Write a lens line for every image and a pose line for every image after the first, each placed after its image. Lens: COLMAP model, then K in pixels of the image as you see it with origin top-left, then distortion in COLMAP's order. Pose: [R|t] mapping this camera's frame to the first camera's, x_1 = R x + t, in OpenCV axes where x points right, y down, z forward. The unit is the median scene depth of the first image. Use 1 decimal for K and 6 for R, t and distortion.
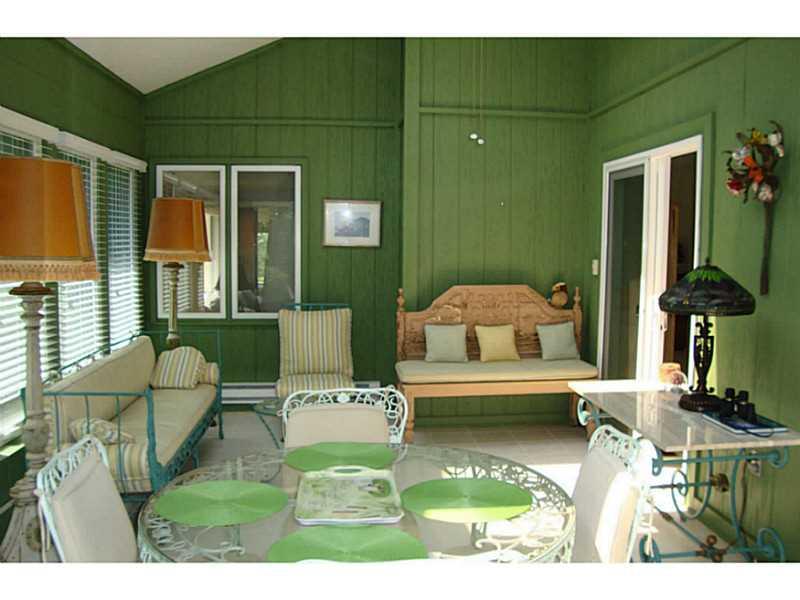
lens RADIAL K [[711.2, 0, 385.5], [0, 711.2, 299.4], [0, 0, 1]] dist [-0.174768, 0.171740]
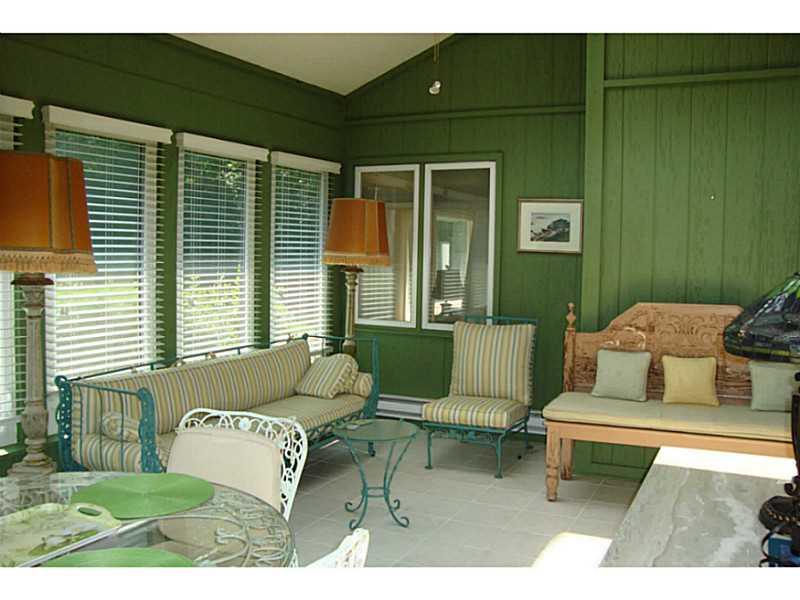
lens RADIAL K [[711.2, 0, 385.5], [0, 711.2, 299.4], [0, 0, 1]] dist [-0.174768, 0.171740]
pose [[0.864529, 0.041885, -0.500834, 0.240348], [-0.051893, 0.998634, -0.006062, -0.003537], [0.499896, 0.031230, 0.865522, 0.191342]]
